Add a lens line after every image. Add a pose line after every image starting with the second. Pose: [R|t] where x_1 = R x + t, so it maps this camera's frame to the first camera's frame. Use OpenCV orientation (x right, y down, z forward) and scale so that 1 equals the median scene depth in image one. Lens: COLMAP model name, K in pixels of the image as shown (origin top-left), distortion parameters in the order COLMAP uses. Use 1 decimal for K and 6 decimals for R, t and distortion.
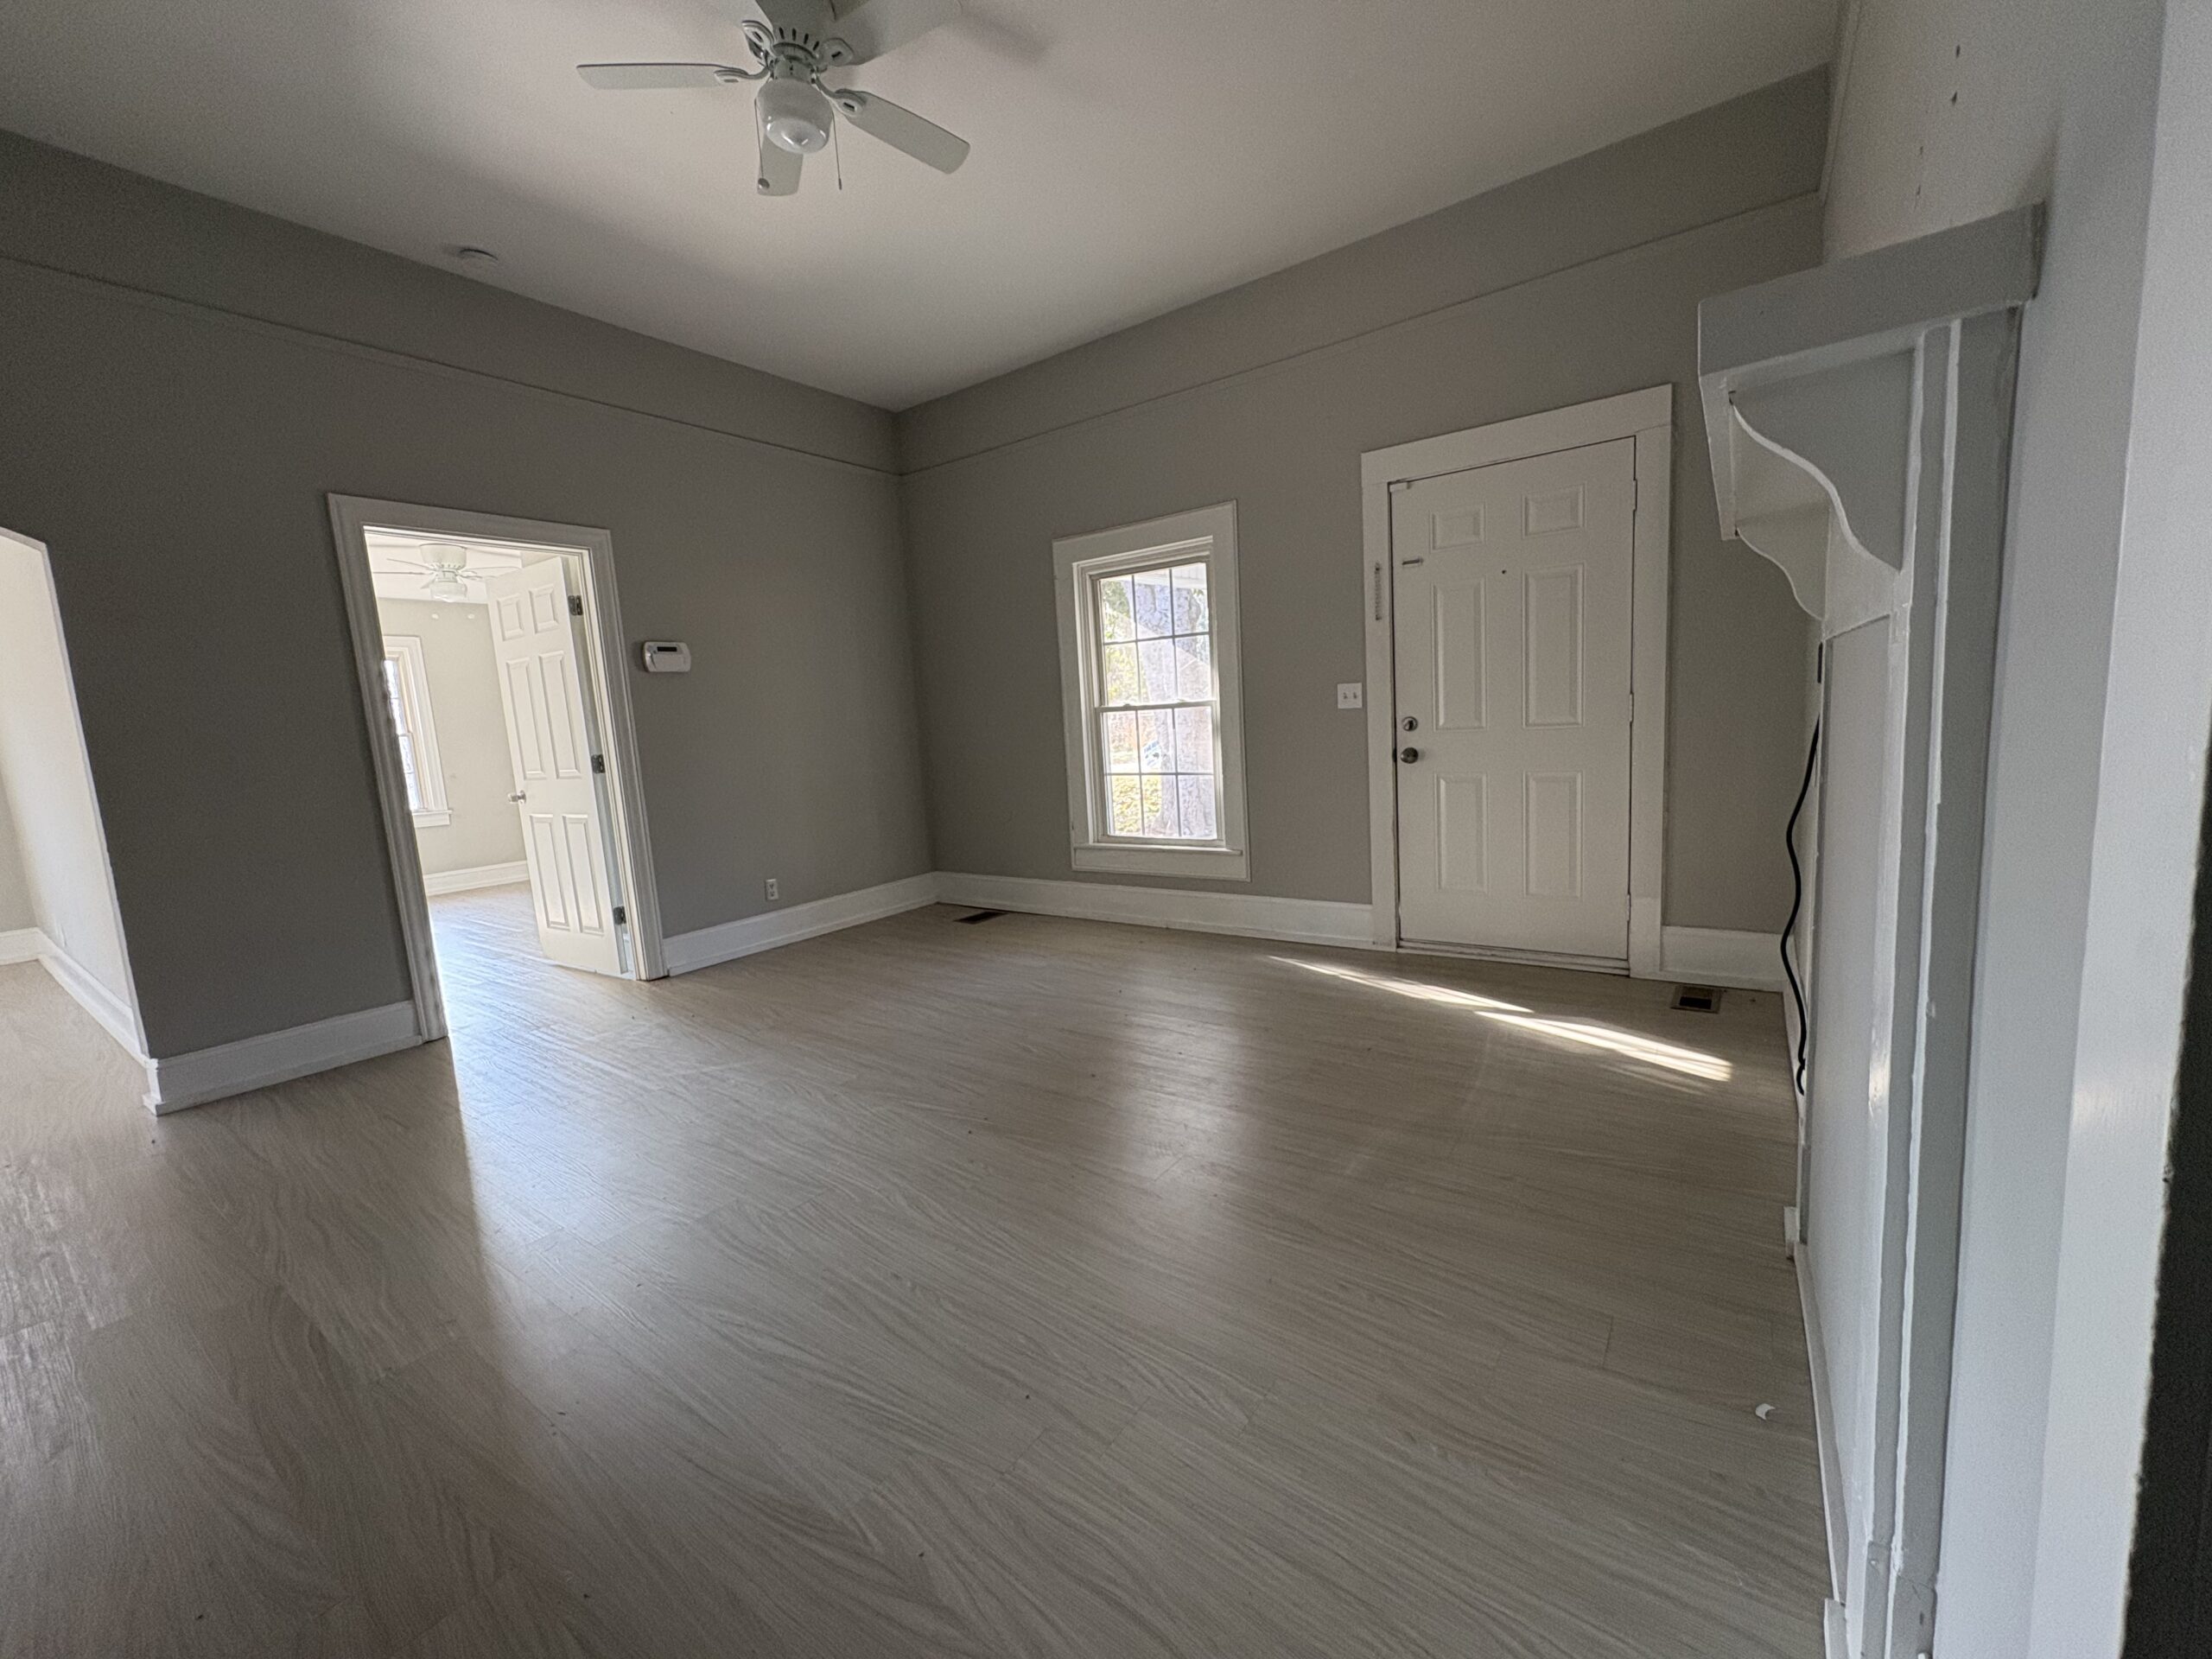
lens RADIAL K [[897.8, 0, 1106.0], [0, 897.8, 829.5], [0, 0, 1]] dist [-0.001466, -0.000112]
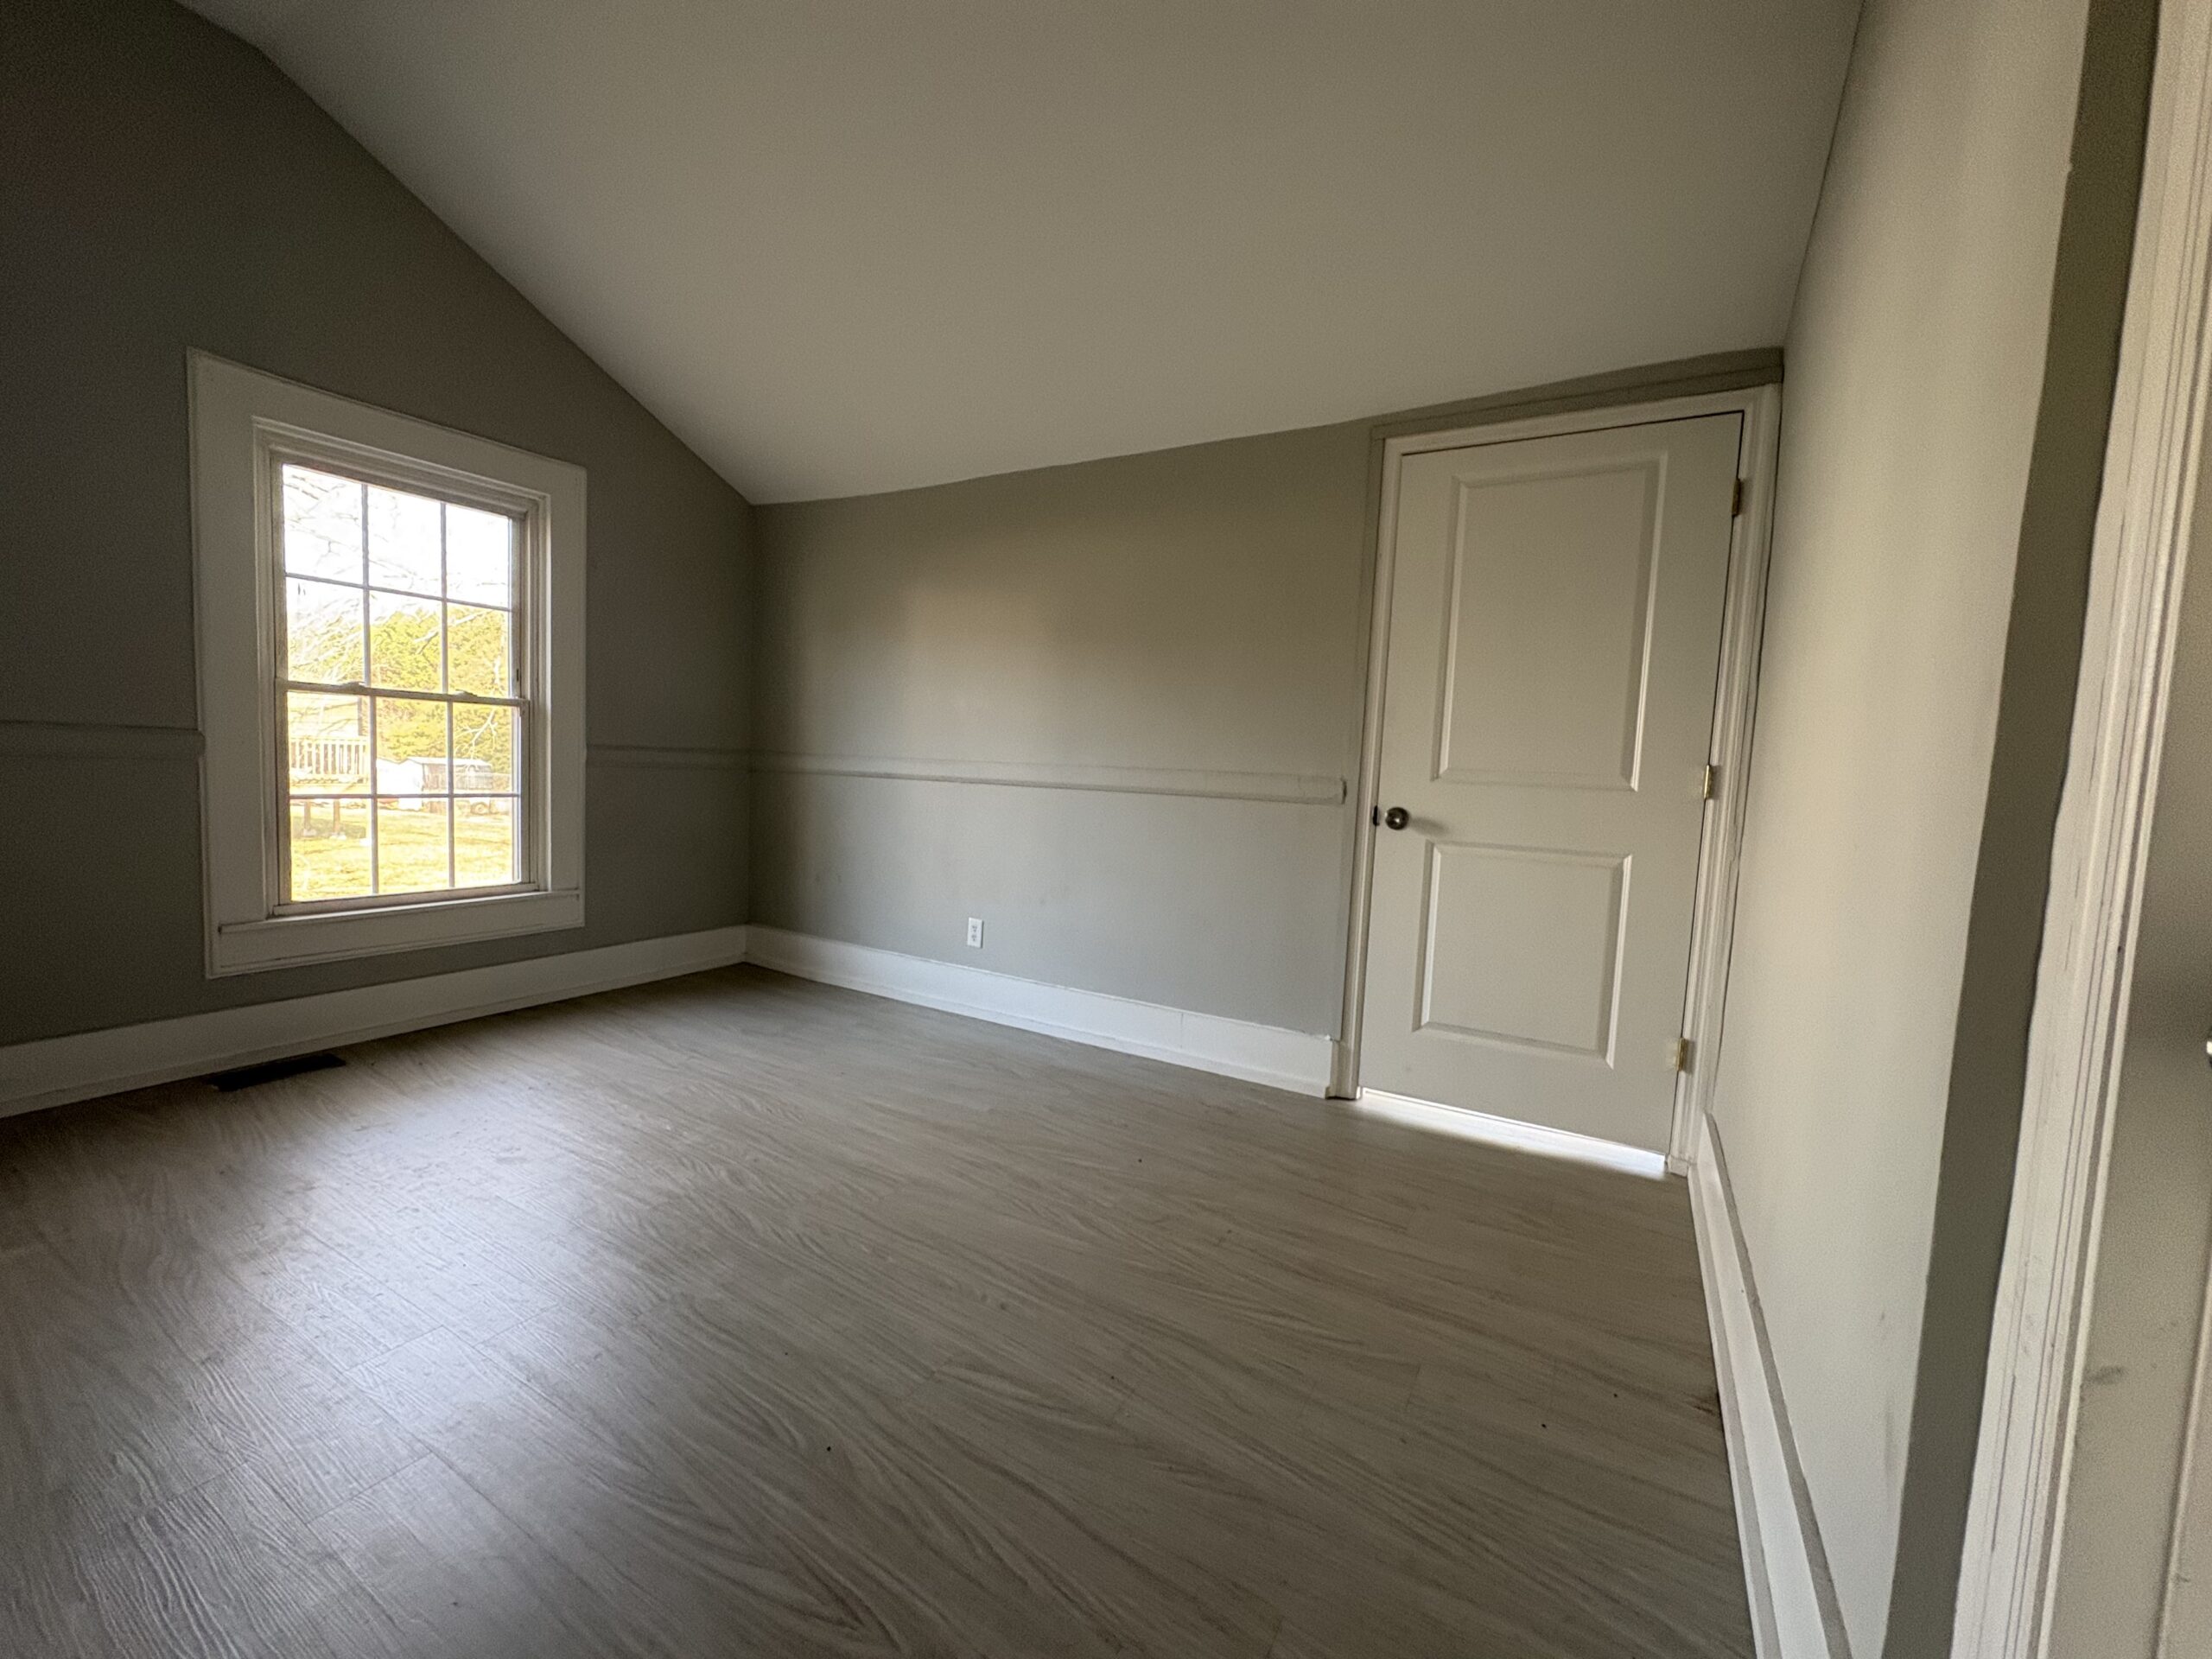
lens RADIAL K [[897.8, 0, 1106.0], [0, 897.8, 829.5], [0, 0, 1]] dist [-0.001466, -0.000112]
pose [[-0.068360, -0.021096, 0.997438, -0.639085], [0.080842, 0.996372, 0.026614, -0.015055], [-0.994380, 0.082454, -0.066406, 0.548201]]
